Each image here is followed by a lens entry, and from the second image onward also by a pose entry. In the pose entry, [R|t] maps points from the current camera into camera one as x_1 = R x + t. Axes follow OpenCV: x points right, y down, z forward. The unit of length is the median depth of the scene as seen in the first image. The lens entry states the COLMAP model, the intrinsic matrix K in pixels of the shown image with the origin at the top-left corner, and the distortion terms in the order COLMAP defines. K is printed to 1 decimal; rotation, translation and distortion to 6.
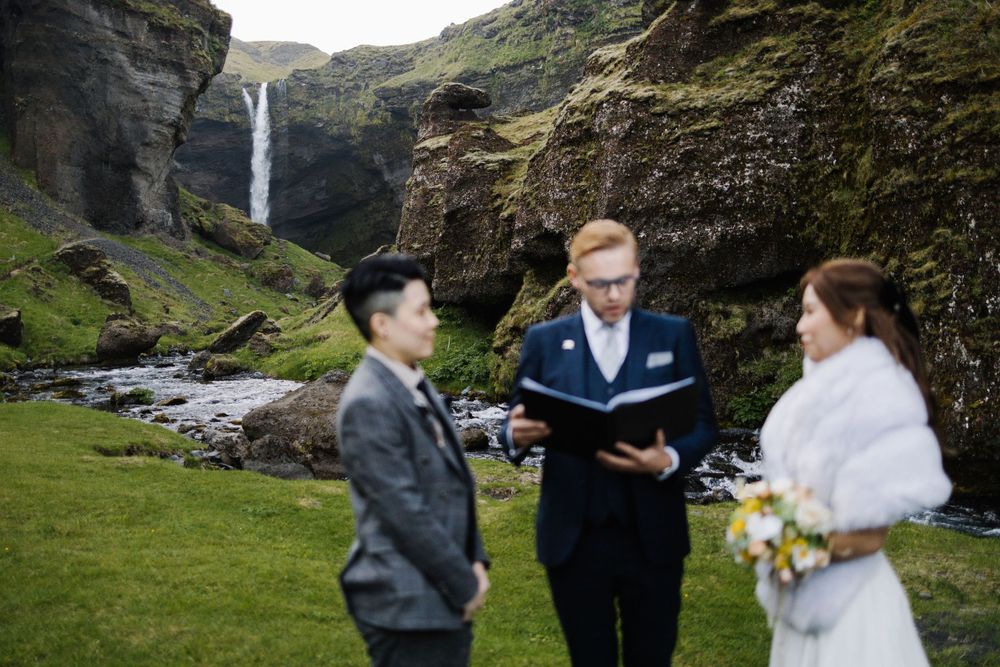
lens RADIAL K [[915.5, 0, 483.8], [0, 915.5, 334.9], [0, 0, 1]] dist [-0.037875, 0.000000]
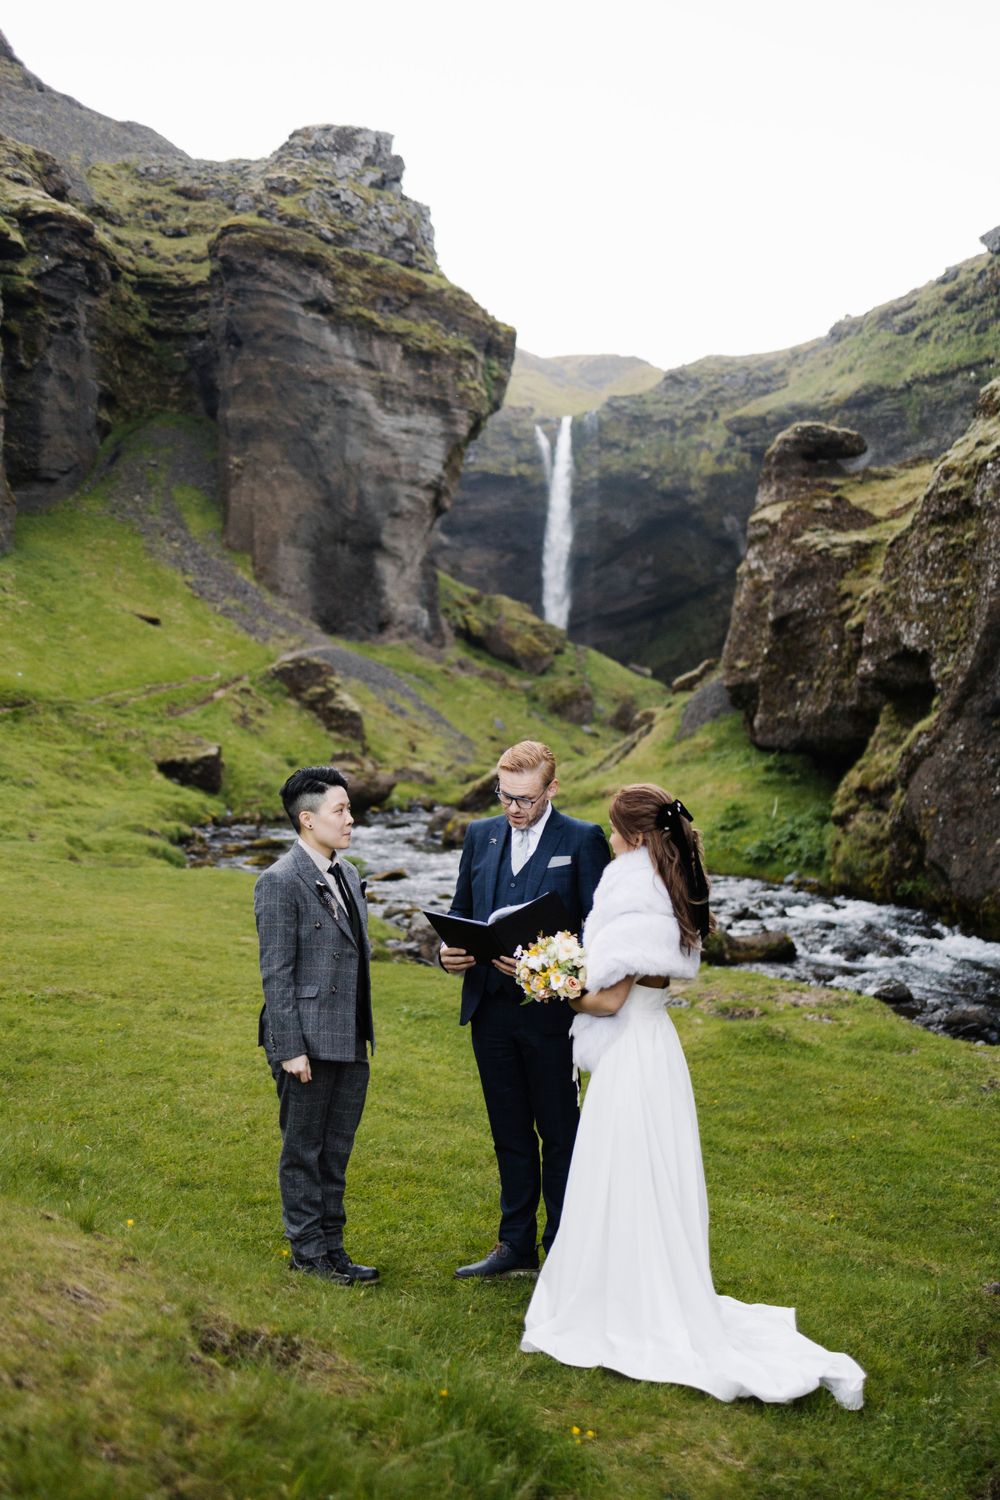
lens RADIAL K [[1373.2, 0, 492.9], [0, 1373.2, 730.3], [0, 0, 1]] dist [-0.037875, 0.000000]
pose [[0.959568, 0.012273, -0.281210, 0.069551], [-0.023763, 0.999015, -0.037485, -0.007664], [0.280473, 0.042651, 0.958914, -0.078288]]
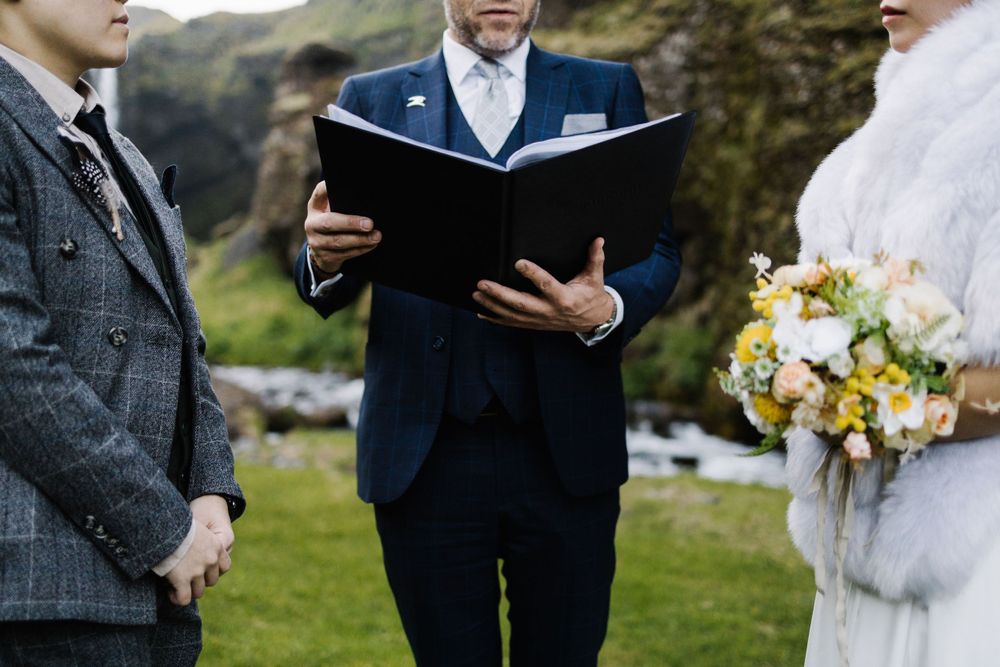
lens RADIAL K [[970.8, 0, 471.8], [0, 970.8, 320.6], [0, 0, 1]] dist [-0.092094, 0.000000]
pose [[0.992311, -0.003399, 0.123721, 0.006115], [0.003320, 0.999994, 0.000844, 0.017099], [-0.123723, -0.000426, 0.992317, 0.048712]]
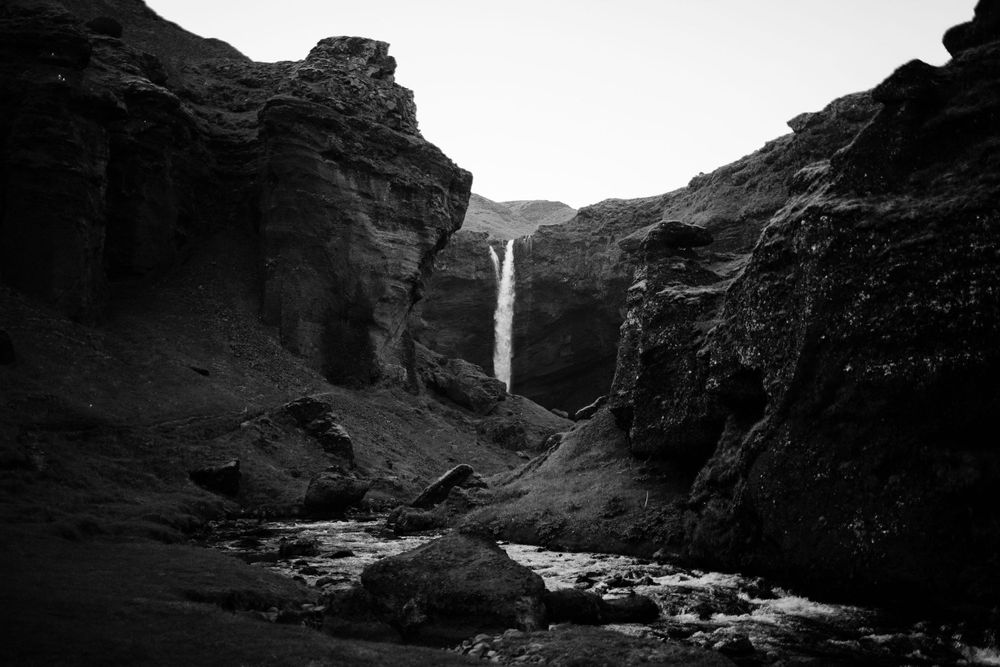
lens RADIAL K [[970.8, 0, 508.1], [0, 970.8, 341.1], [0, 0, 1]] dist [-0.092094, 0.000000]
pose [[0.972691, -0.015871, -0.231562, 0.073555], [-0.021515, 0.987199, -0.158033, 0.012588], [0.231106, 0.158699, 0.959898, 0.074662]]
